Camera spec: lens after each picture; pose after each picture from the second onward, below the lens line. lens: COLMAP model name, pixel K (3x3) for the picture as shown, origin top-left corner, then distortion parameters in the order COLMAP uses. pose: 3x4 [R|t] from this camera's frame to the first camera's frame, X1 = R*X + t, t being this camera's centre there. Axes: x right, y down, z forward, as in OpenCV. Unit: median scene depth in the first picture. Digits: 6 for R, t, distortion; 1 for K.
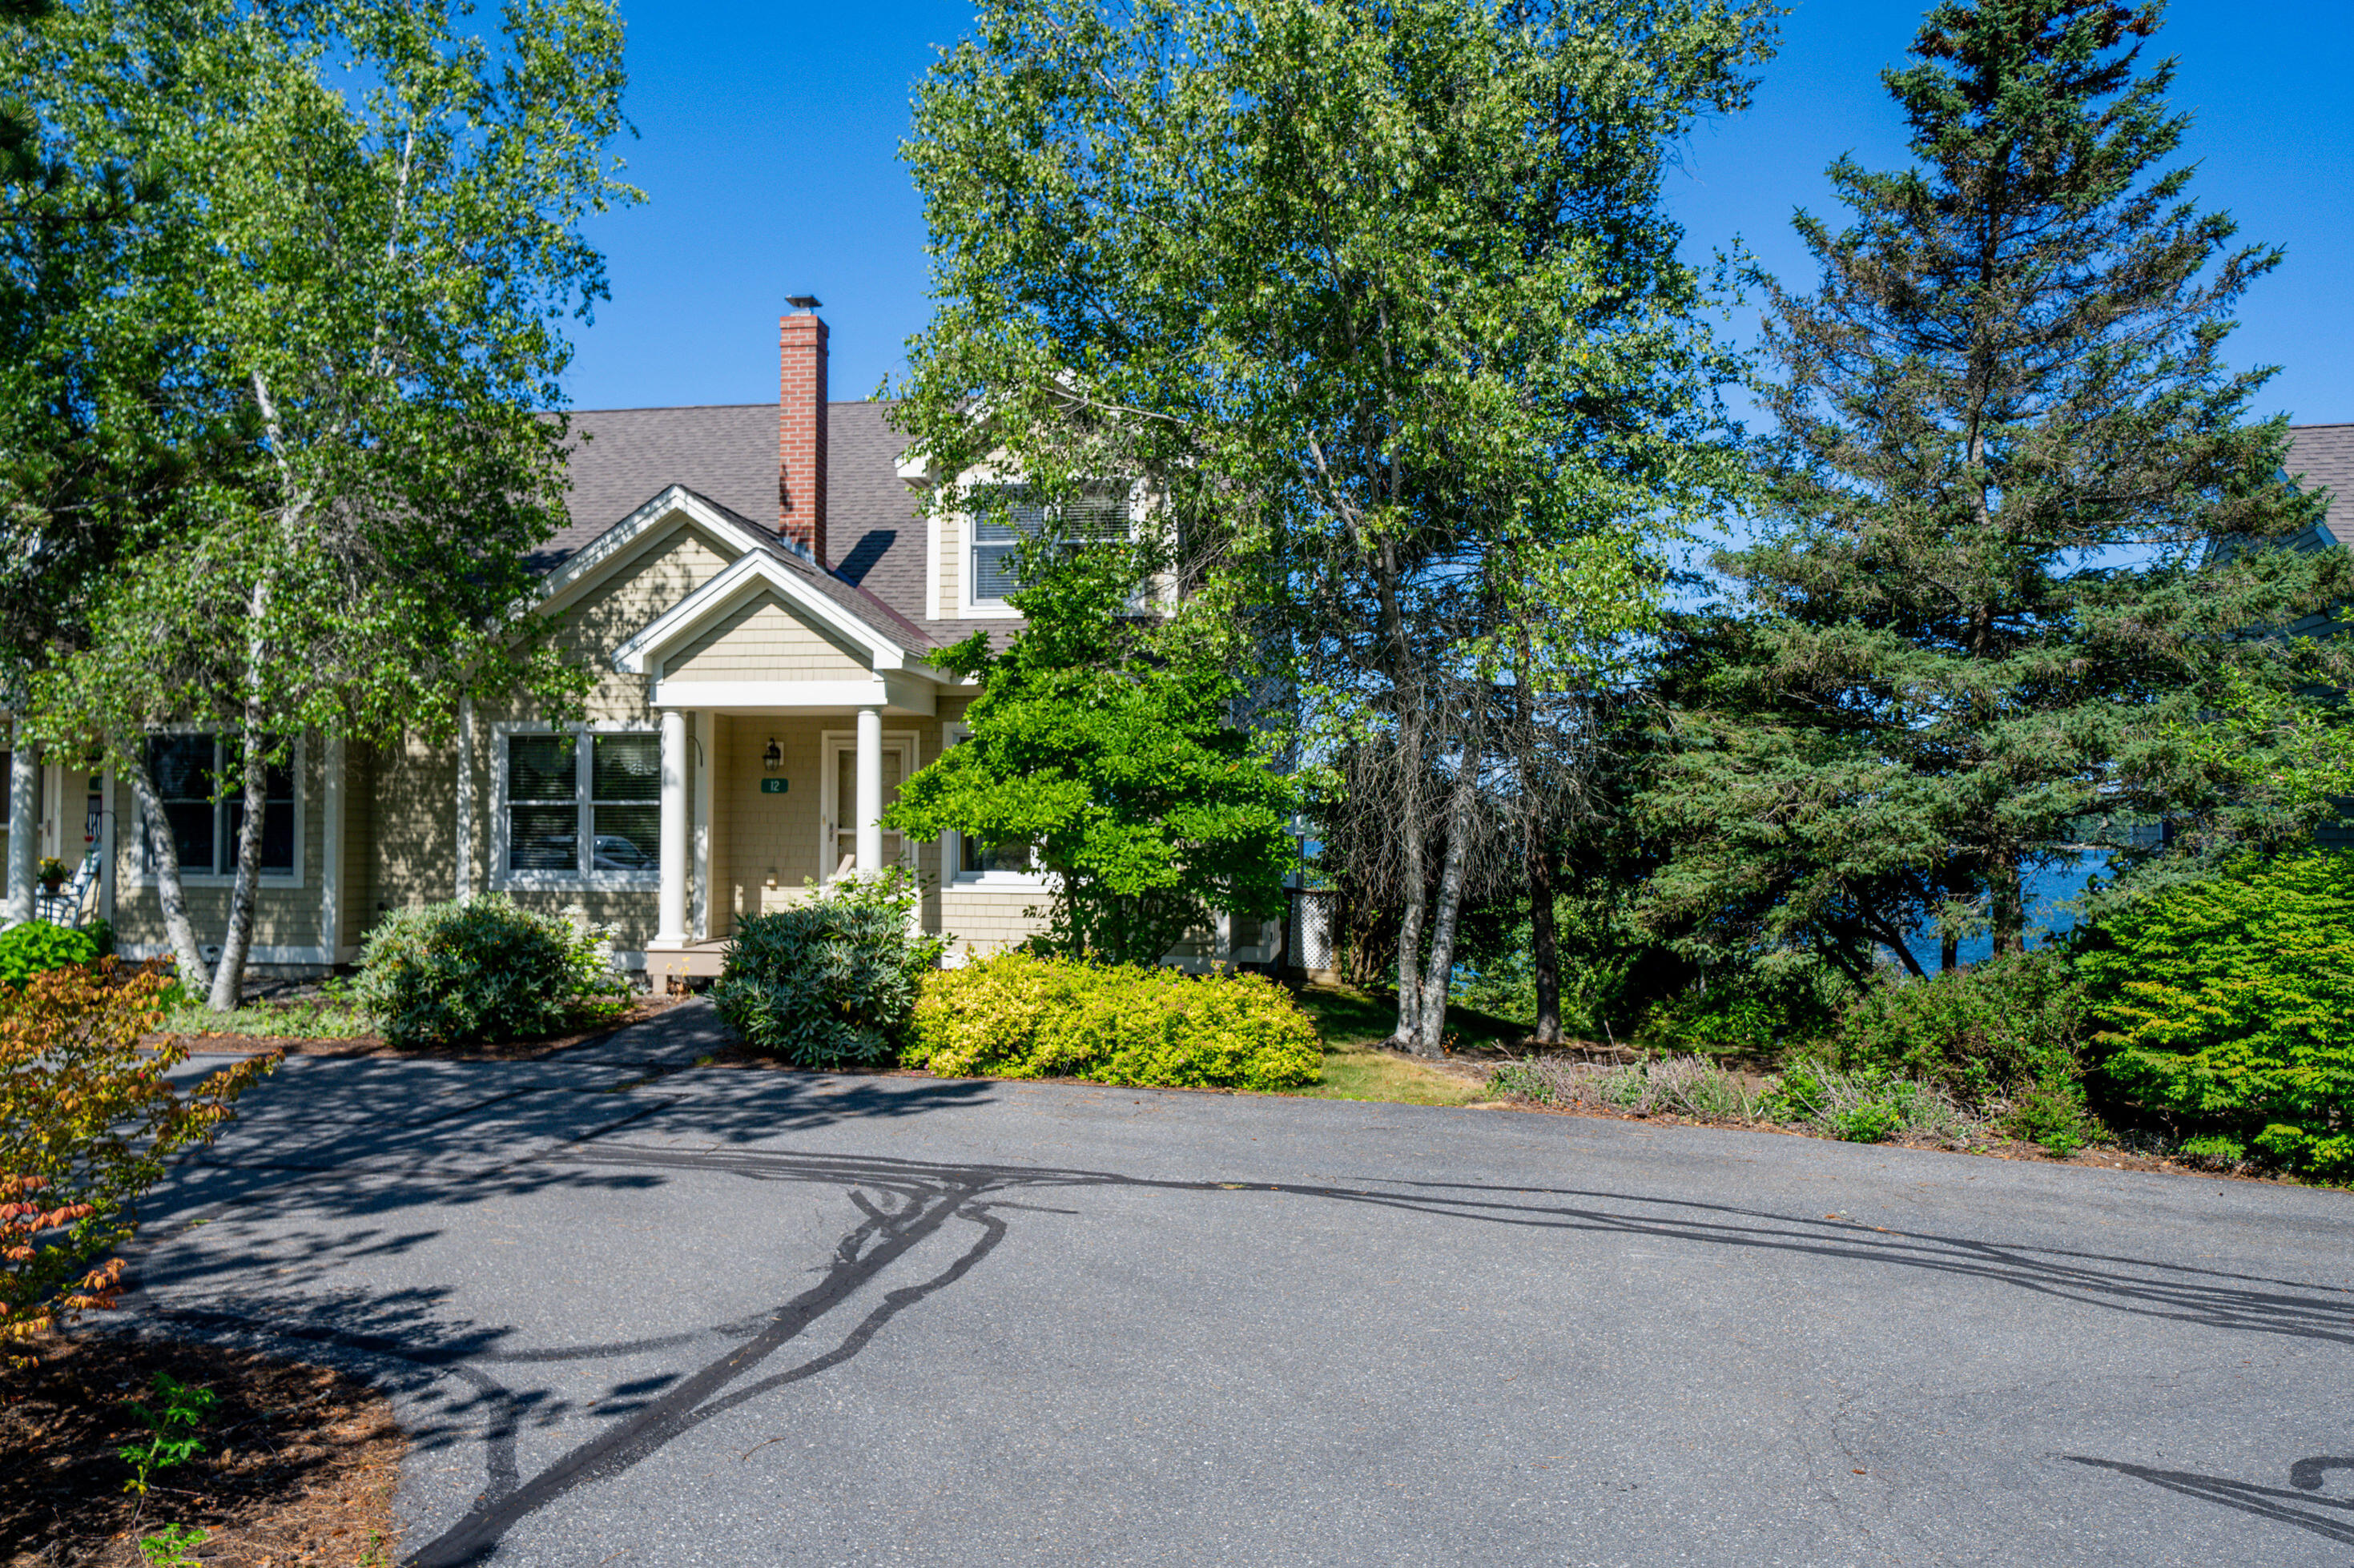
lens RADIAL K [[1608.0, 0, 1165.0], [0, 1608.0, 785.6], [0, 0, 1]] dist [0.000651, 0.000704]
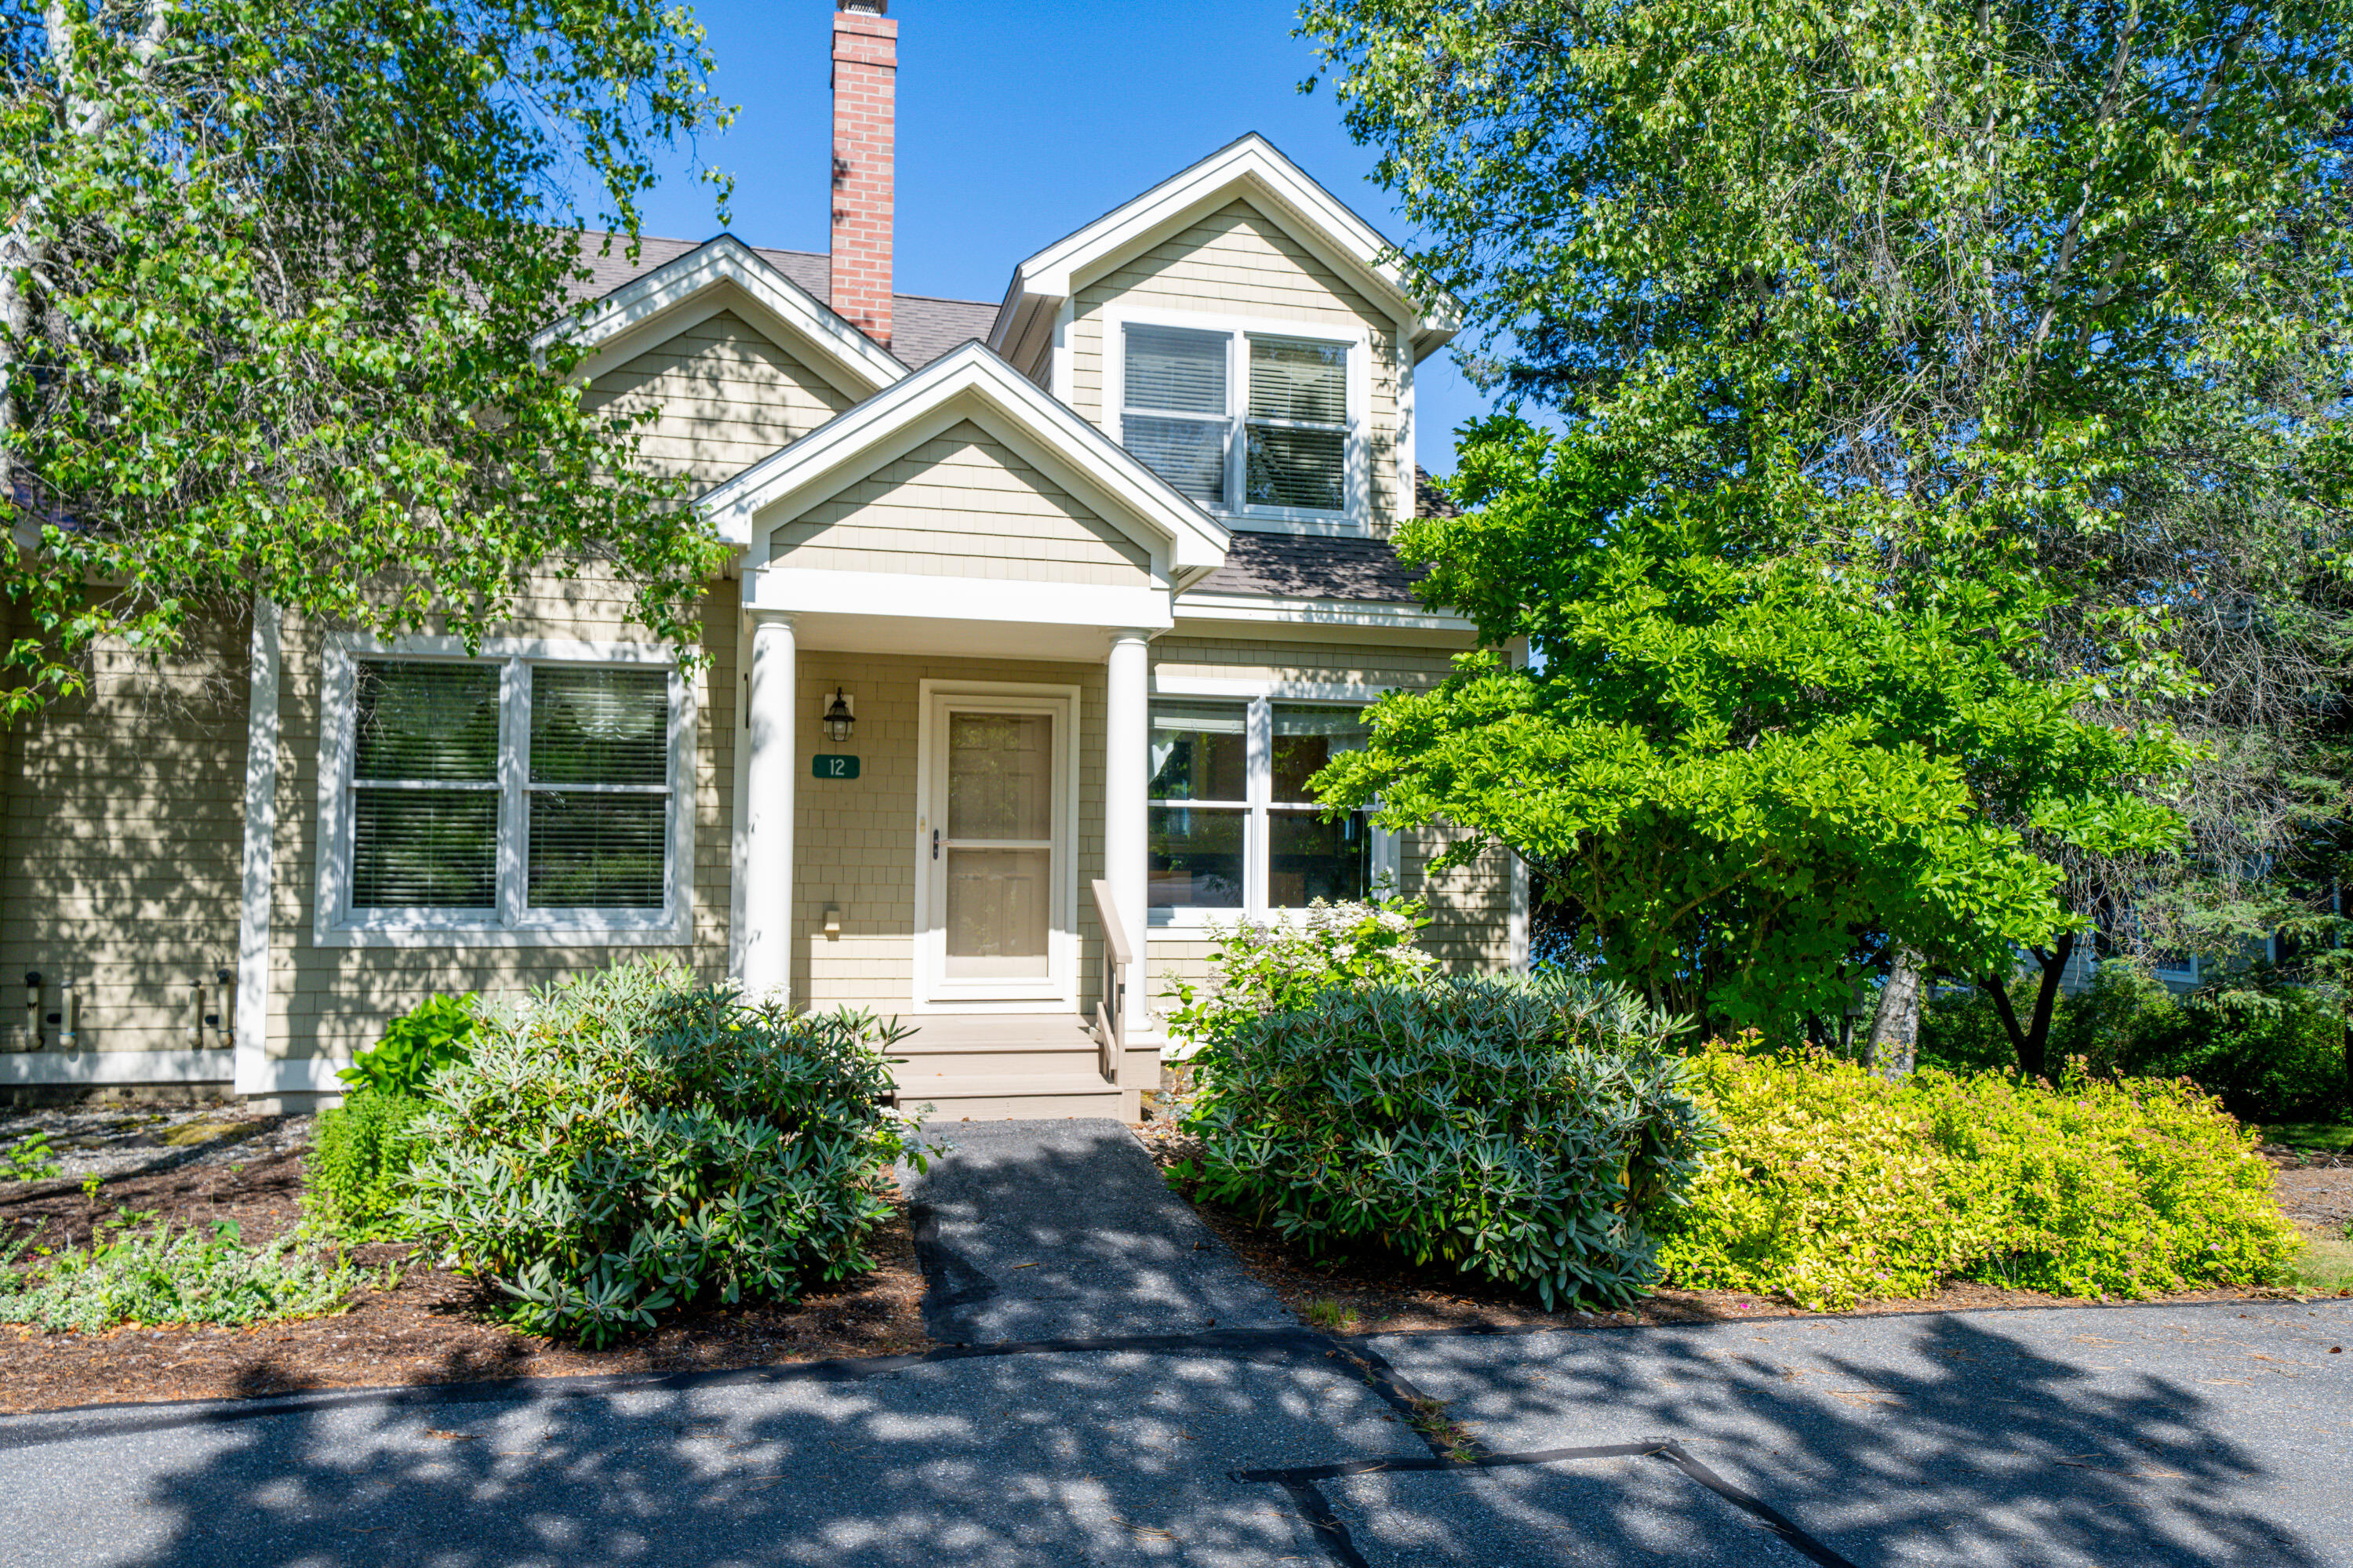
lens RADIAL K [[1607.5, 0, 1164.5], [0, 1607.5, 785.6], [0, 0, 1]] dist [0.000651, 0.000704]
pose [[0.931486, 0.023855, 0.362994, -0.353144], [-0.015111, 0.999524, -0.026909, 0.021773], [-0.363464, 0.019580, 0.931403, 0.401044]]
